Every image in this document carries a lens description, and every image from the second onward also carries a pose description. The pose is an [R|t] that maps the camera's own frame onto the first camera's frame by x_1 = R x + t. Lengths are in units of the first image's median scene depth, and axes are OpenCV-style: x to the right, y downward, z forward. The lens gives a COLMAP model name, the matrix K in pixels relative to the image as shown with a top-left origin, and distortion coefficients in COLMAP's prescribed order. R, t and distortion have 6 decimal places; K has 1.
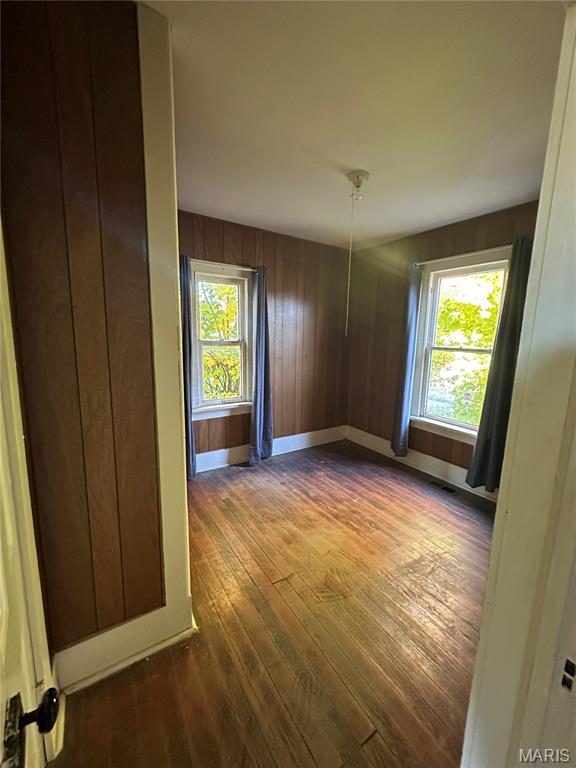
lens RADIAL K [[306.8, 0, 285.0], [0, 306.8, 381.9], [0, 0, 1]] dist [-0.009716, 0.001797]
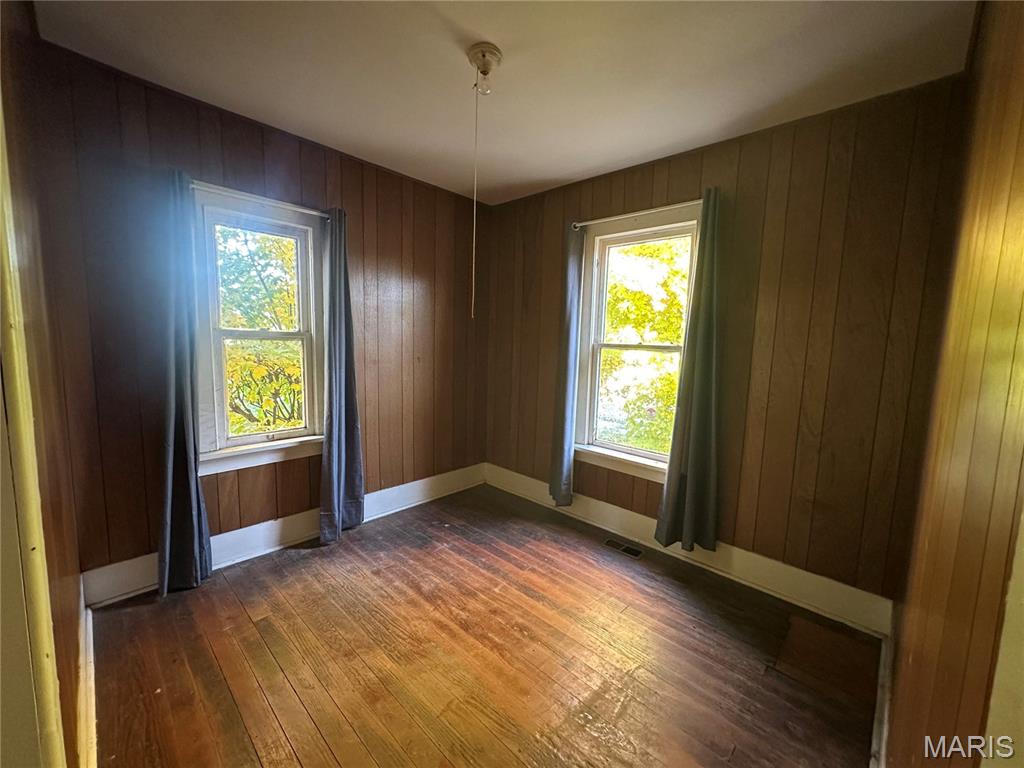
lens RADIAL K [[409.0, 0, 505.3], [0, 409.0, 385.4], [0, 0, 1]] dist [-0.009716, 0.001797]
pose [[0.972605, -0.019568, 0.231639, 0.054785], [0.027896, 0.999075, -0.032730, 0.005275], [-0.230785, 0.038295, 0.972251, 0.159173]]
